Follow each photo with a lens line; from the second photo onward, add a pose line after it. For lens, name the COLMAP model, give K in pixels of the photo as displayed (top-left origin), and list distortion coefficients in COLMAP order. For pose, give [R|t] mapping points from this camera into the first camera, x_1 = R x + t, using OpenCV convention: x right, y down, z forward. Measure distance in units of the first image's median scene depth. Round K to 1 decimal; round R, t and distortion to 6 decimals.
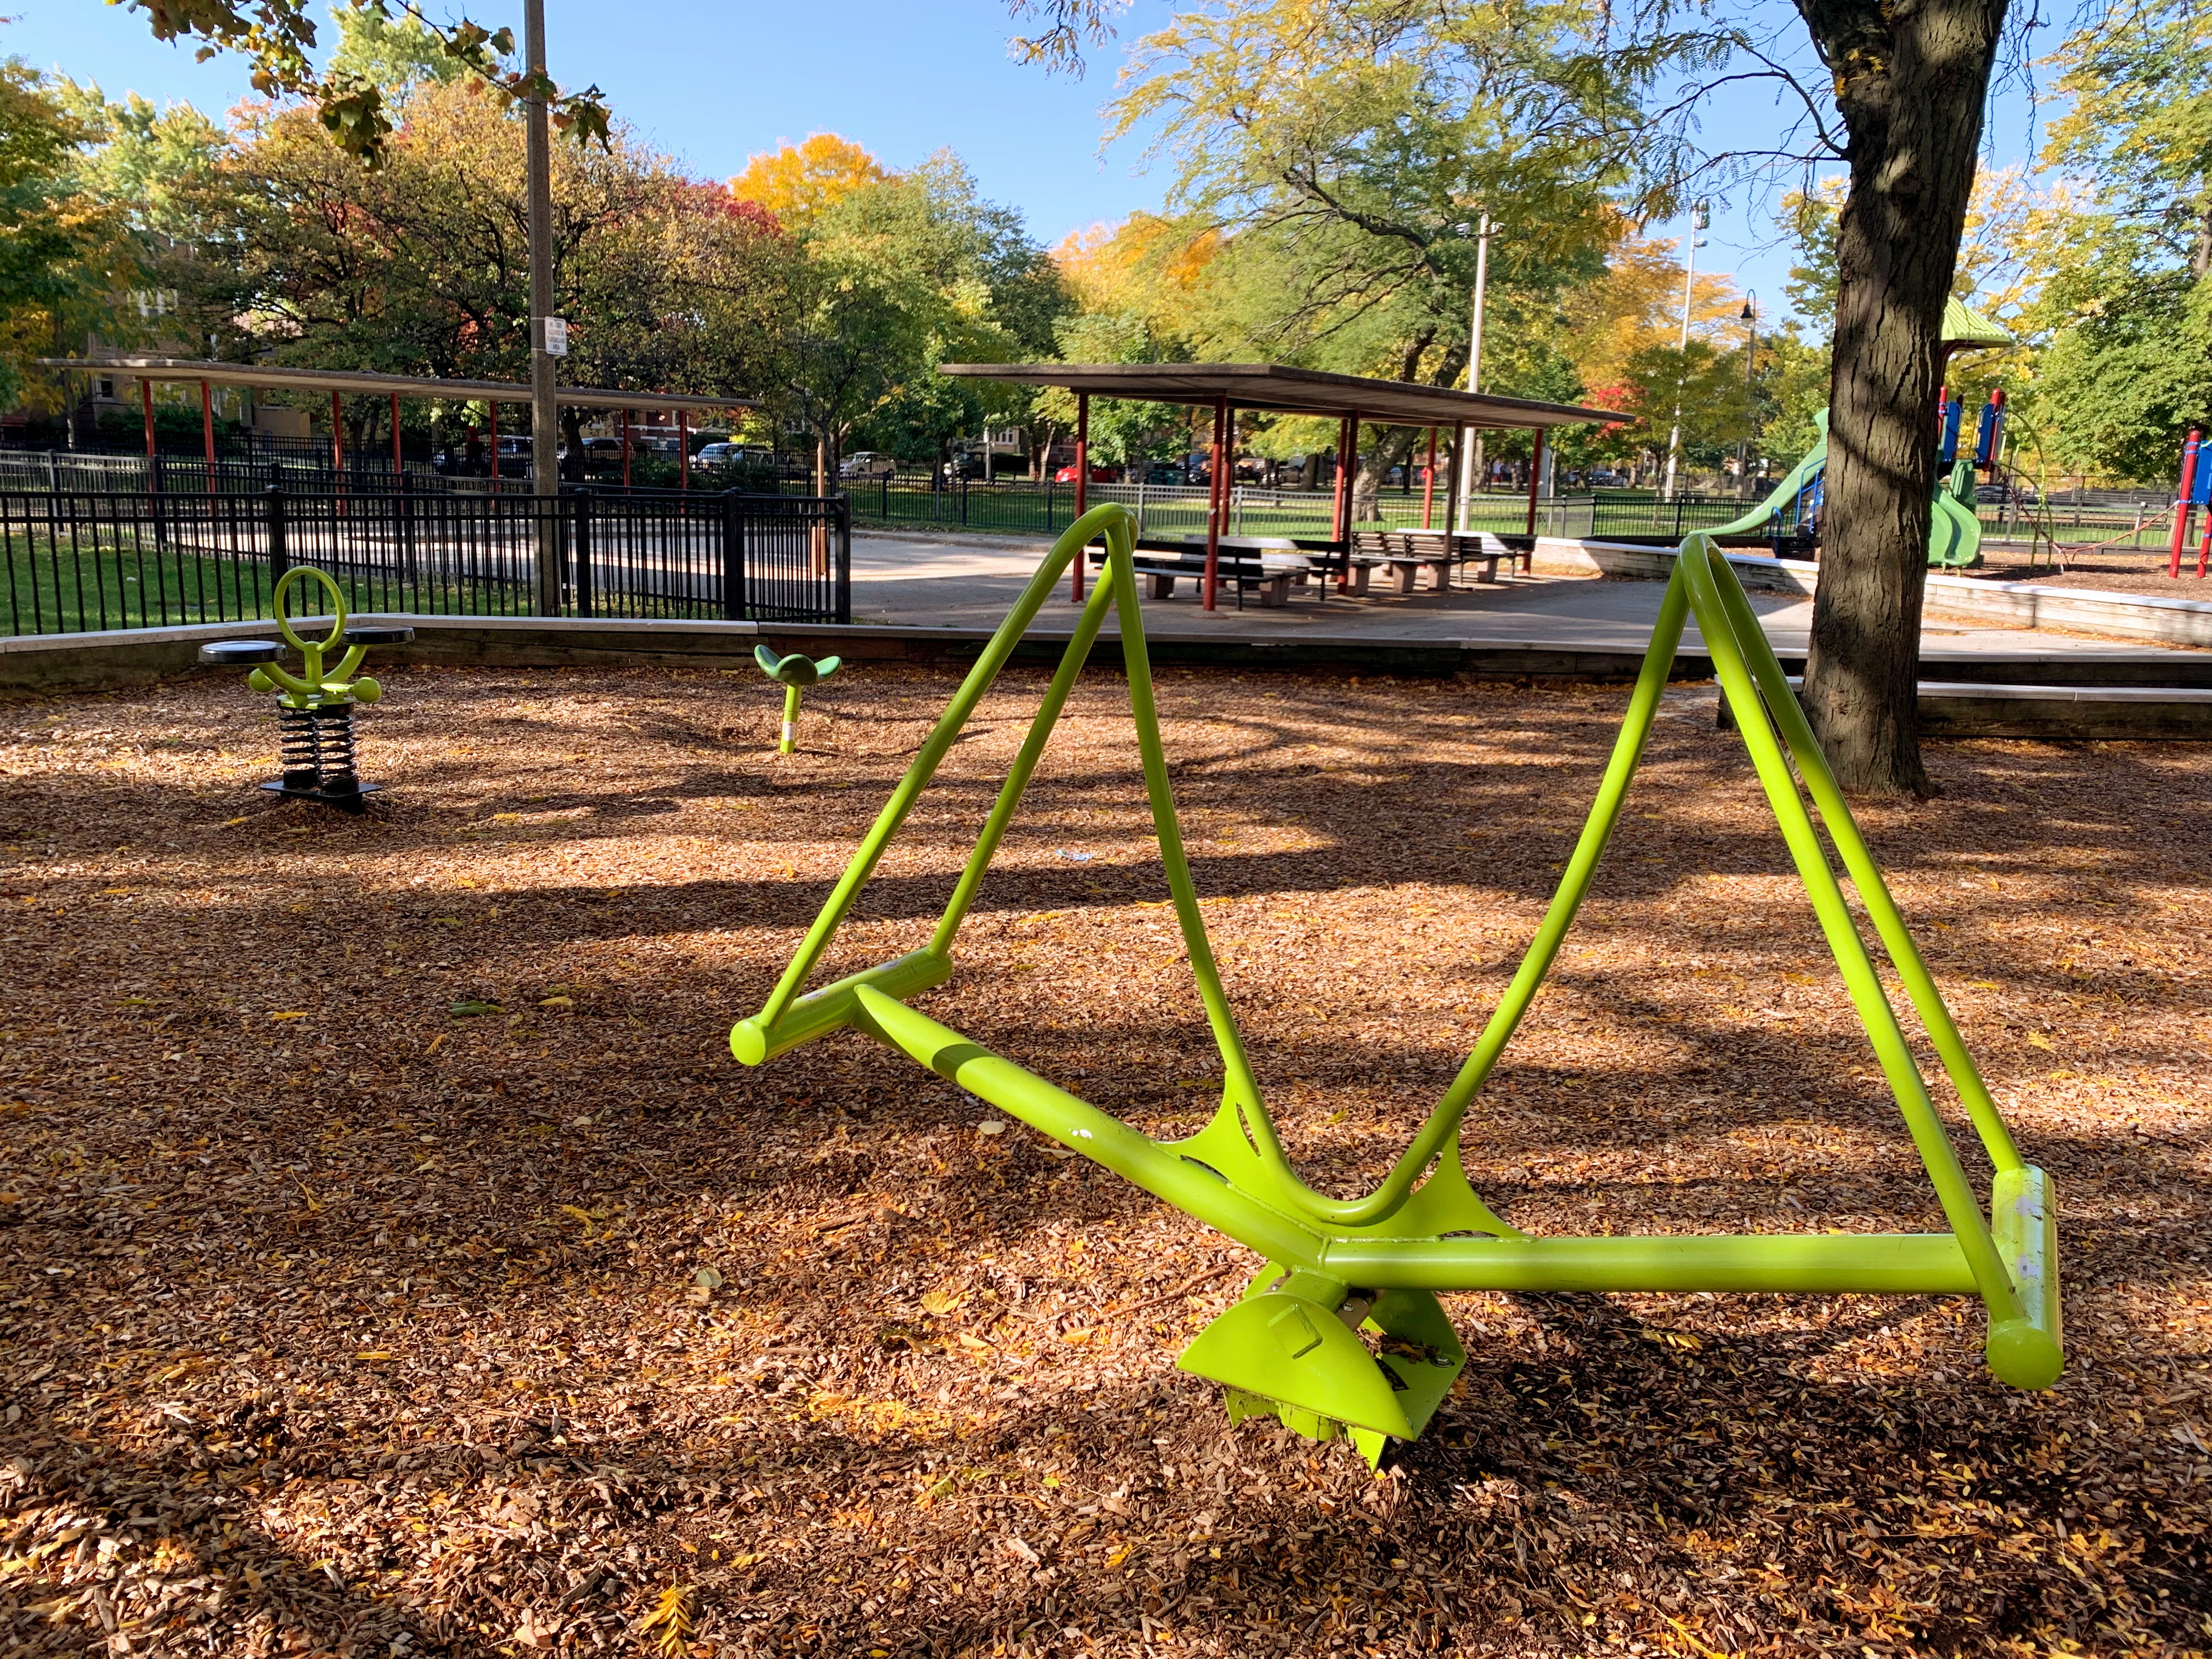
lens RADIAL K [[1681.7, 0, 1106.0], [0, 1681.7, 829.5], [0, 0, 1]] dist [0.004069, -0.000158]
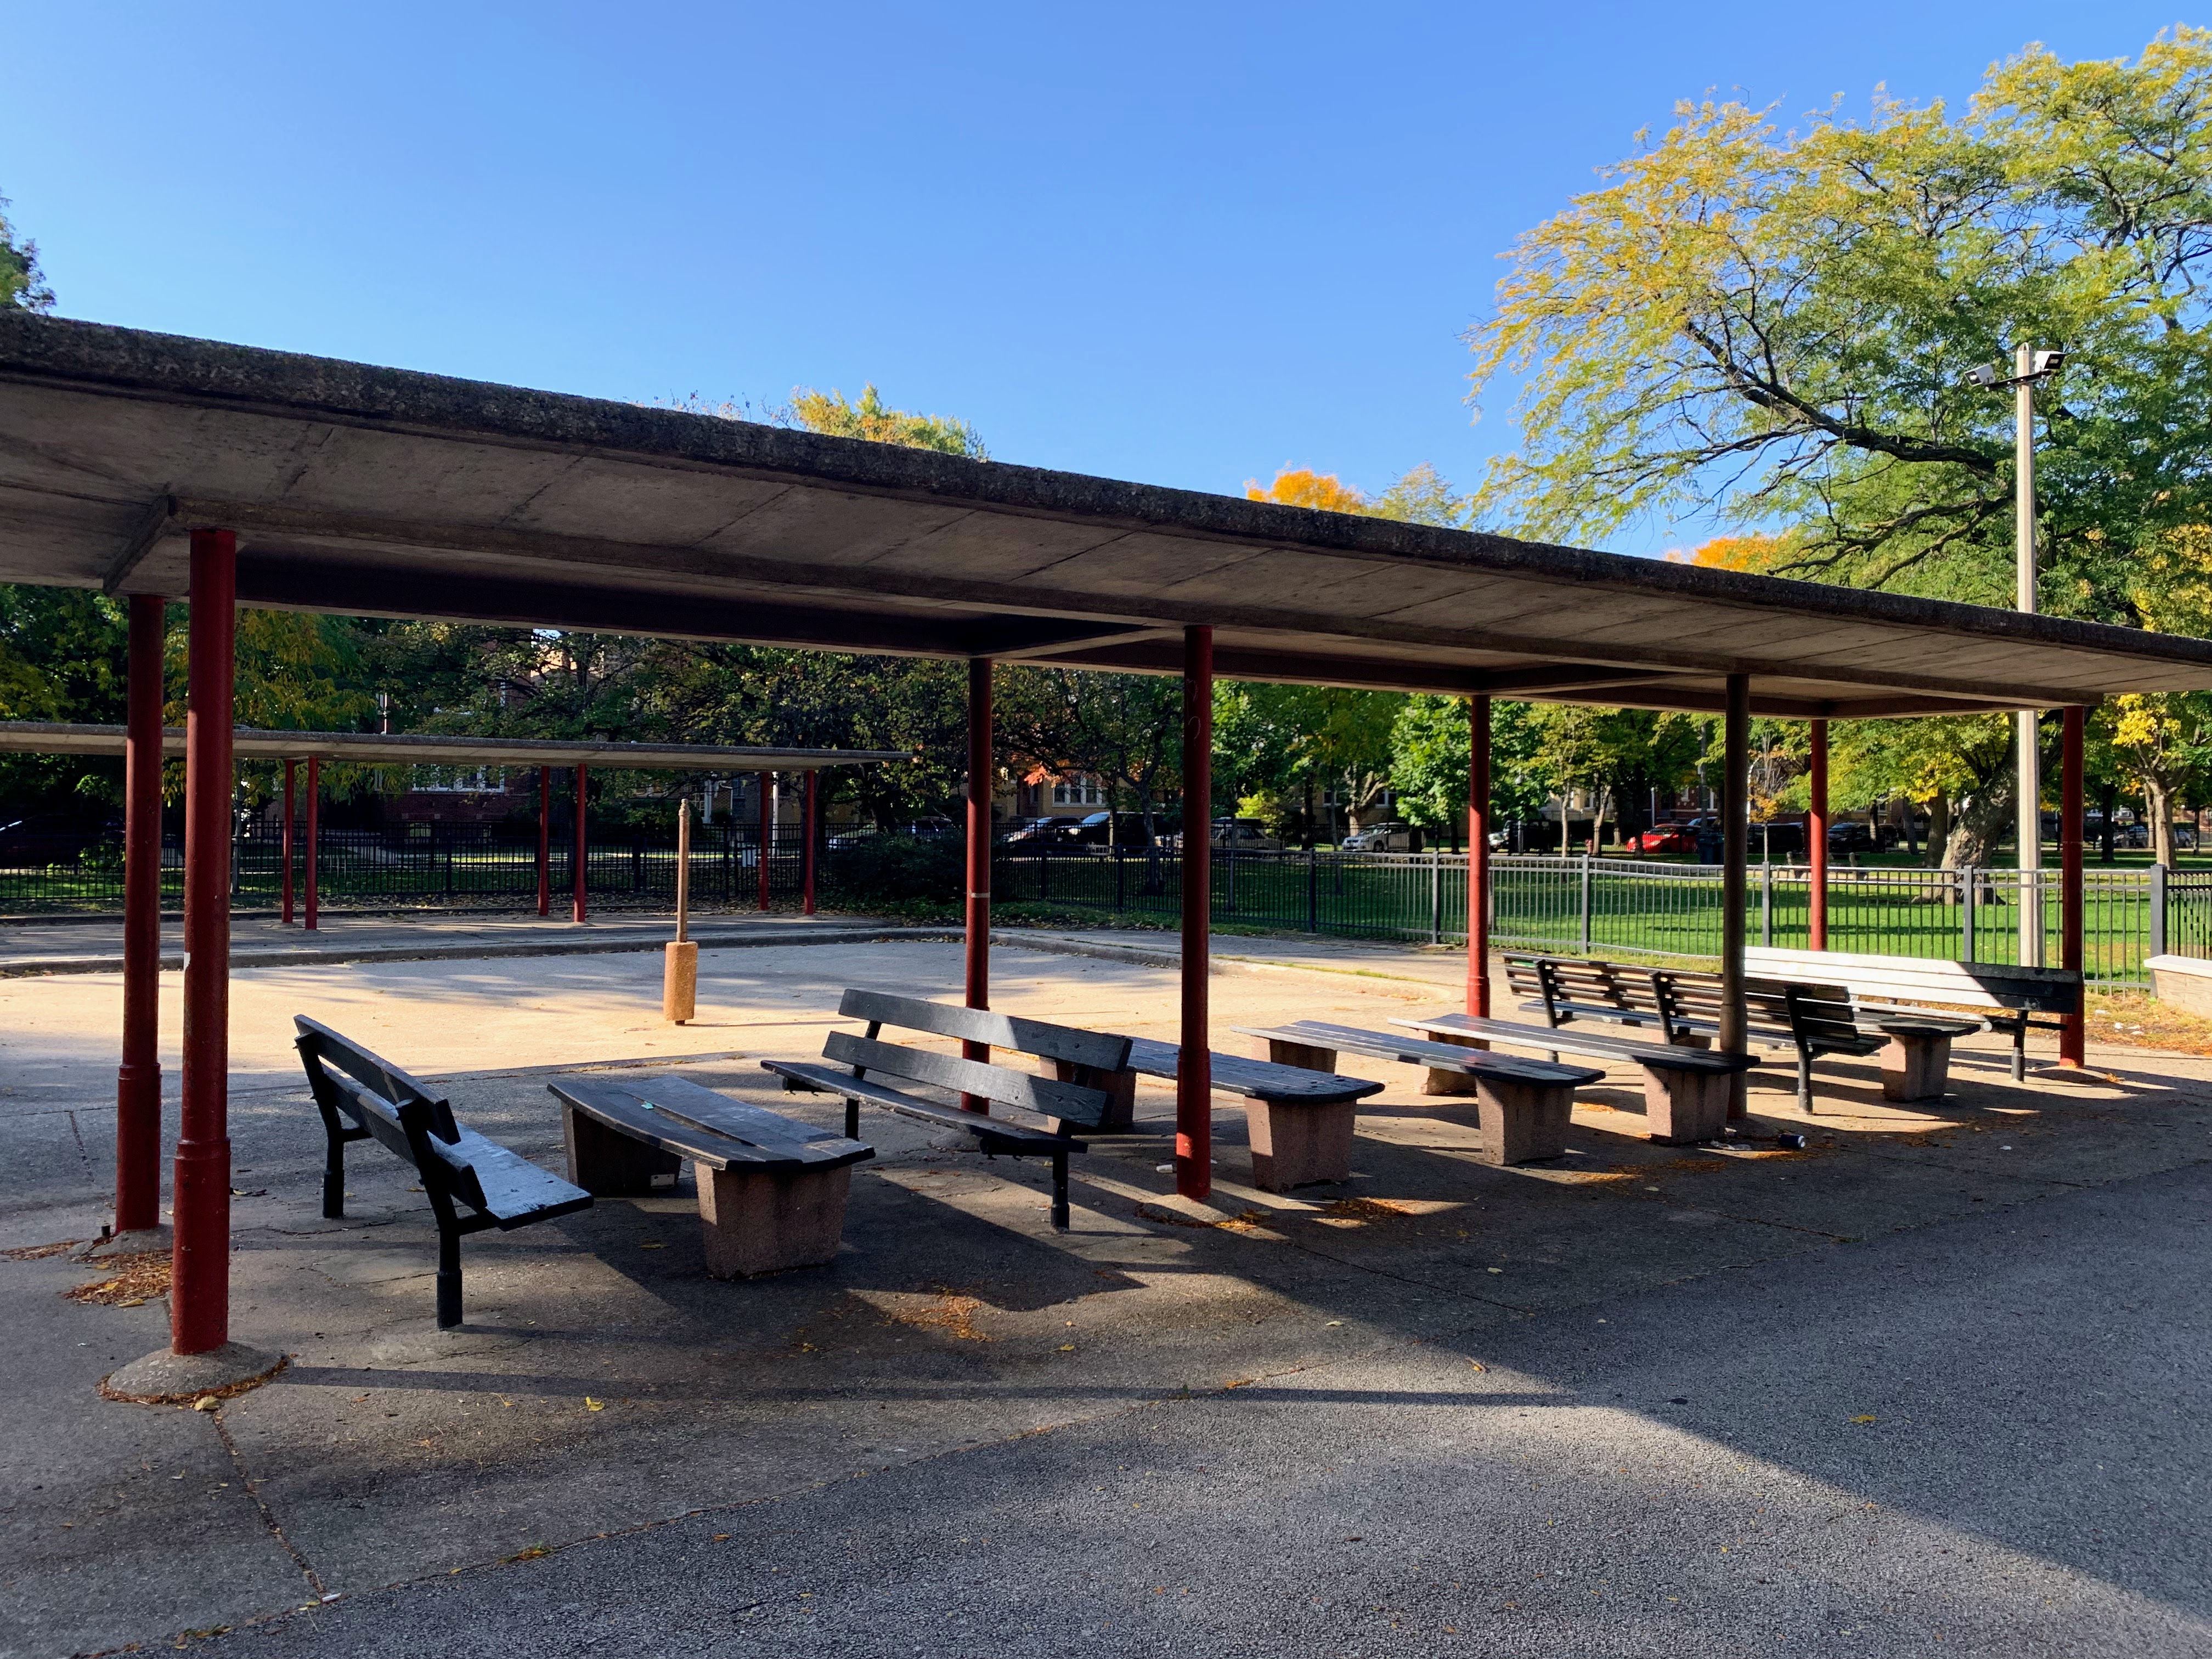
lens RADIAL K [[1681.7, 0, 1106.0], [0, 1681.7, 829.5], [0, 0, 1]] dist [0.004069, -0.000158]
pose [[0.925884, -0.024985, -0.376980, 0.153612], [-0.057384, 0.976934, -0.205687, -0.090345], [0.373423, 0.212075, 0.903094, 0.447544]]
